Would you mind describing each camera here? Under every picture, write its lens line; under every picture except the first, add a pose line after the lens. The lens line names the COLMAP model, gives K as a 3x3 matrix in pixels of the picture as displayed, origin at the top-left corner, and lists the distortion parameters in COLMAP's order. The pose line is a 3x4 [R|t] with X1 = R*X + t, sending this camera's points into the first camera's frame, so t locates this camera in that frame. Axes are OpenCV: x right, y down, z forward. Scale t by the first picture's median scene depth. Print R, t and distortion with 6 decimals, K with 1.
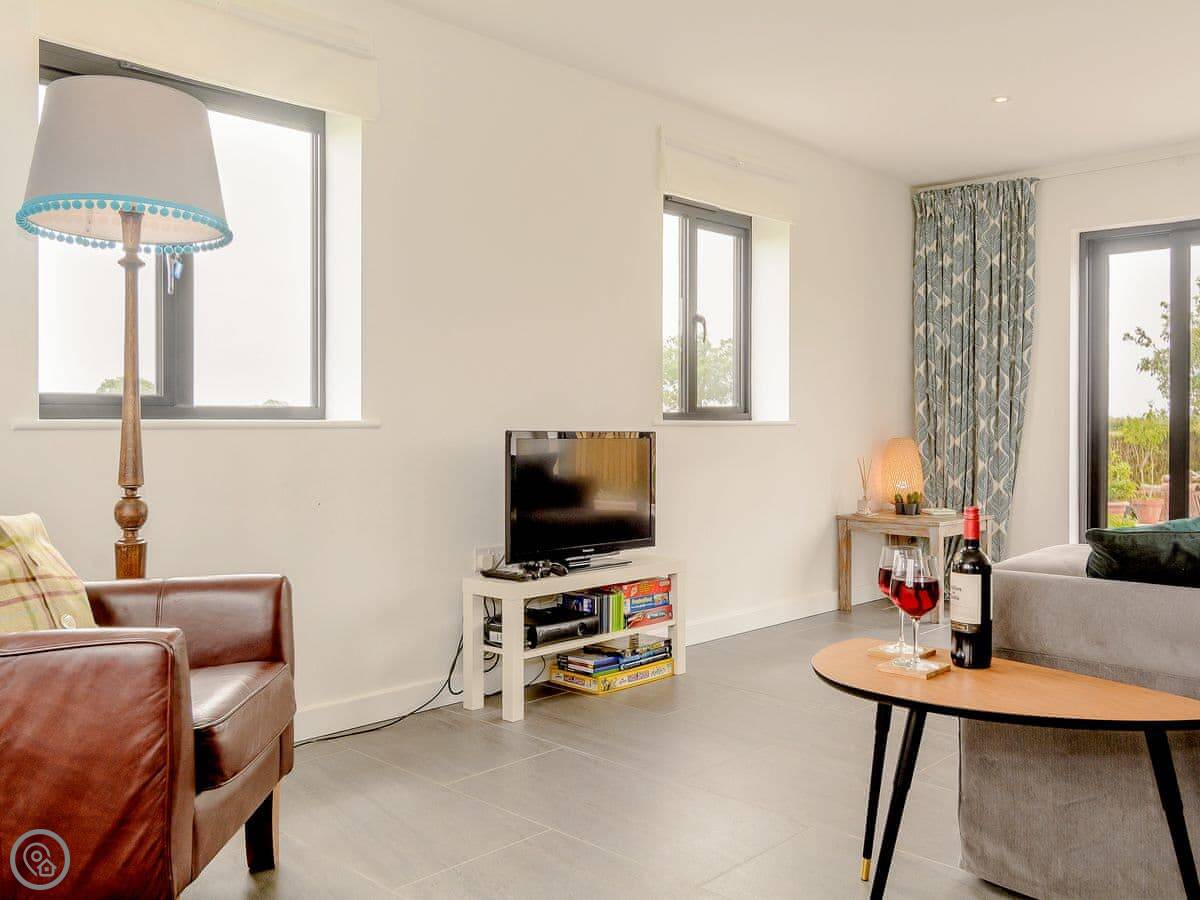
lens RADIAL K [[2195.6, 0, 600.0], [0, 2195.6, 450.0], [0, 0, 1]] dist [-0.023728, -0.048340]
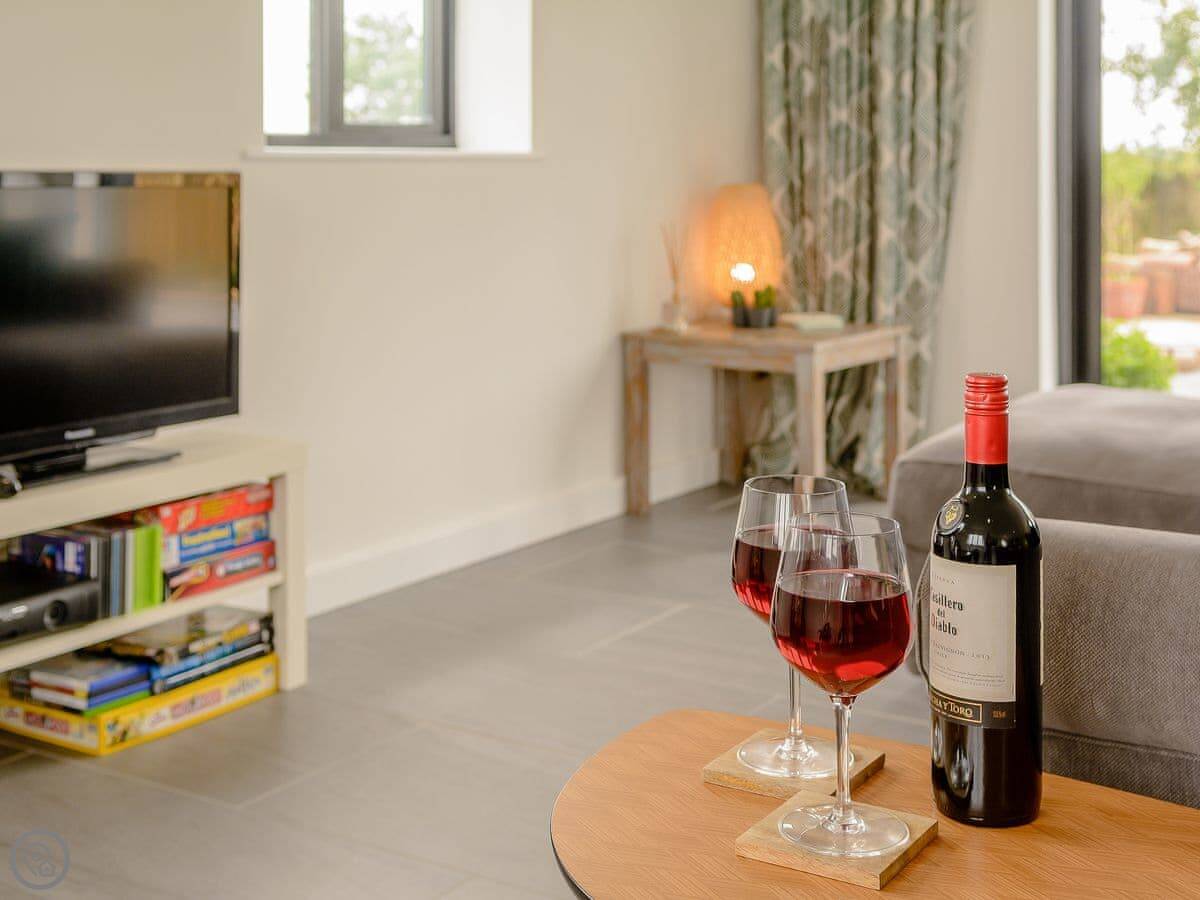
lens RADIAL K [[3222.1, 0, 600.0], [0, 3222.1, 450.0], [0, 0, 1]] dist [0.073454, 0.224275]
pose [[0.994968, -0.010341, 0.099662, 0.033942], [0.002636, 0.997017, 0.077141, -0.002318], [-0.100162, -0.076490, 0.992027, 0.311776]]
